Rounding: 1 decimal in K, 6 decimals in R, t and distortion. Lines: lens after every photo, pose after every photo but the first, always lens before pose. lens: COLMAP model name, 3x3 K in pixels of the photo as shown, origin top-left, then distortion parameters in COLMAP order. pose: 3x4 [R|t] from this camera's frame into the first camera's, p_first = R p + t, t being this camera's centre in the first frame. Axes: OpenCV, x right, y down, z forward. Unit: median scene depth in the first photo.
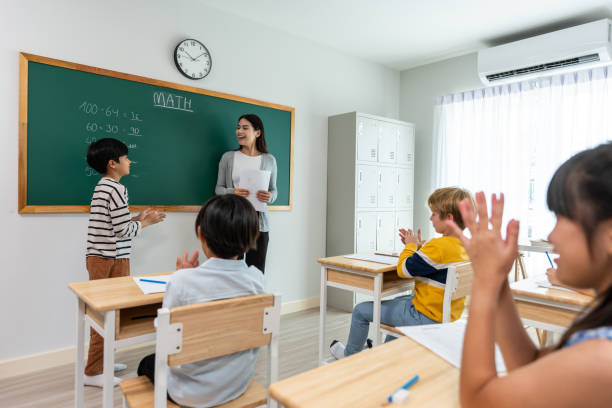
lens RADIAL K [[414.3, 0, 305.0], [0, 414.3, 209.9], [0, 0, 1]] dist [-0.002490, 0.006638]
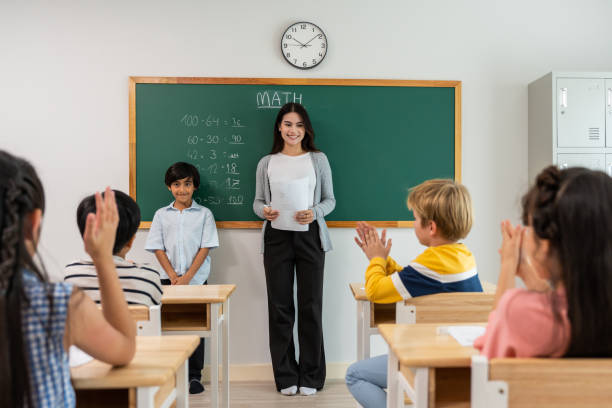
lens RADIAL K [[616.9, 0, 322.4], [0, 616.9, 216.5], [0, 0, 1]] dist [-0.004955, 0.000000]
pose [[0.798489, -0.014798, -0.601827, 0.508811], [-0.000296, 0.999688, -0.024974, 0.010939], [0.602009, 0.020119, 0.798236, 0.041719]]
